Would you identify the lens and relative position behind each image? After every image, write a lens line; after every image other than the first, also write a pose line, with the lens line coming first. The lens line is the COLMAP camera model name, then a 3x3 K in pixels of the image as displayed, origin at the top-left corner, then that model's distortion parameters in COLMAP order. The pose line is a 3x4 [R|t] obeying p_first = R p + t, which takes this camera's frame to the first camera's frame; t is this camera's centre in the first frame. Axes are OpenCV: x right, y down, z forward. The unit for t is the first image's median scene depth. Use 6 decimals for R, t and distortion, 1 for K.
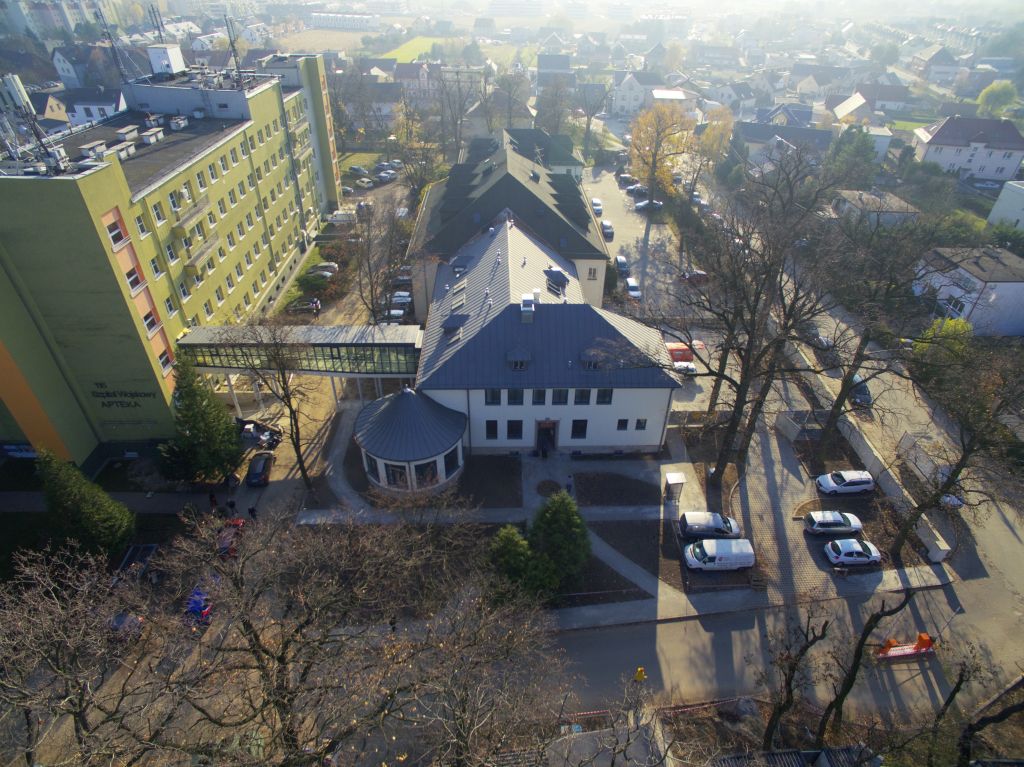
lens RADIAL K [[577.0, 0, 502.3], [0, 577.0, 387.1], [0, 0, 1]] dist [-0.000167, 0.000582]
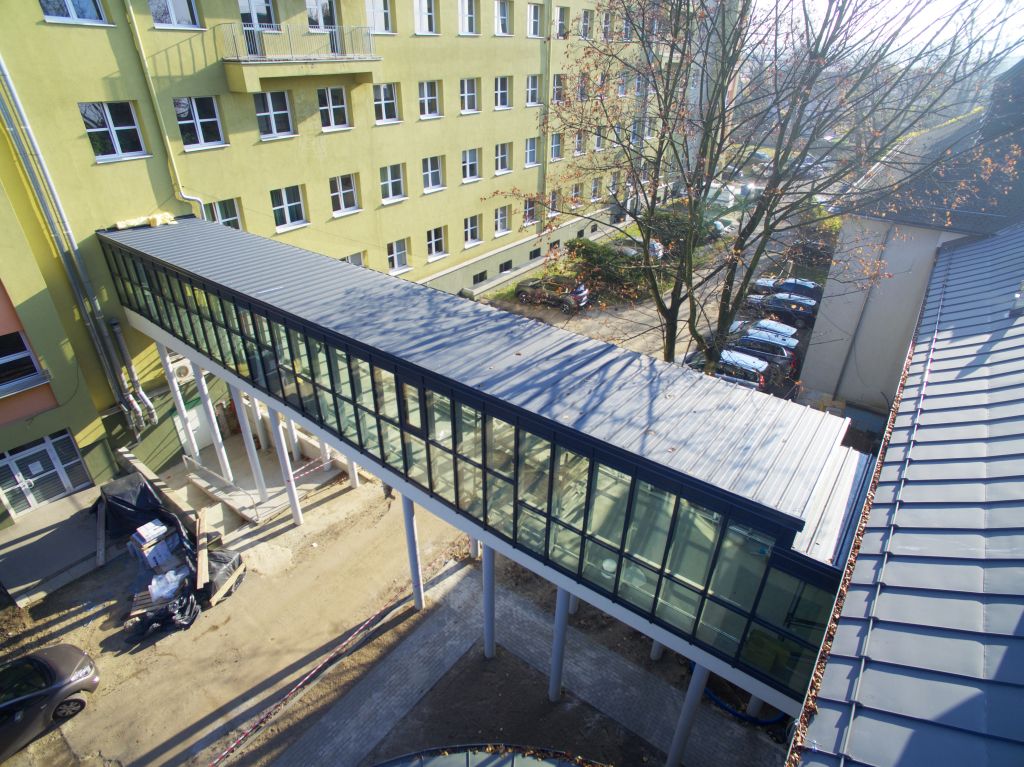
lens RADIAL K [[577.0, 0, 502.3], [0, 577.0, 387.1], [0, 0, 1]] dist [-0.000167, 0.000582]
pose [[0.791784, 0.317729, -0.521658, -0.138409], [-0.366021, 0.930539, 0.011214, -0.077021], [0.488986, 0.182058, 0.853081, 0.771757]]
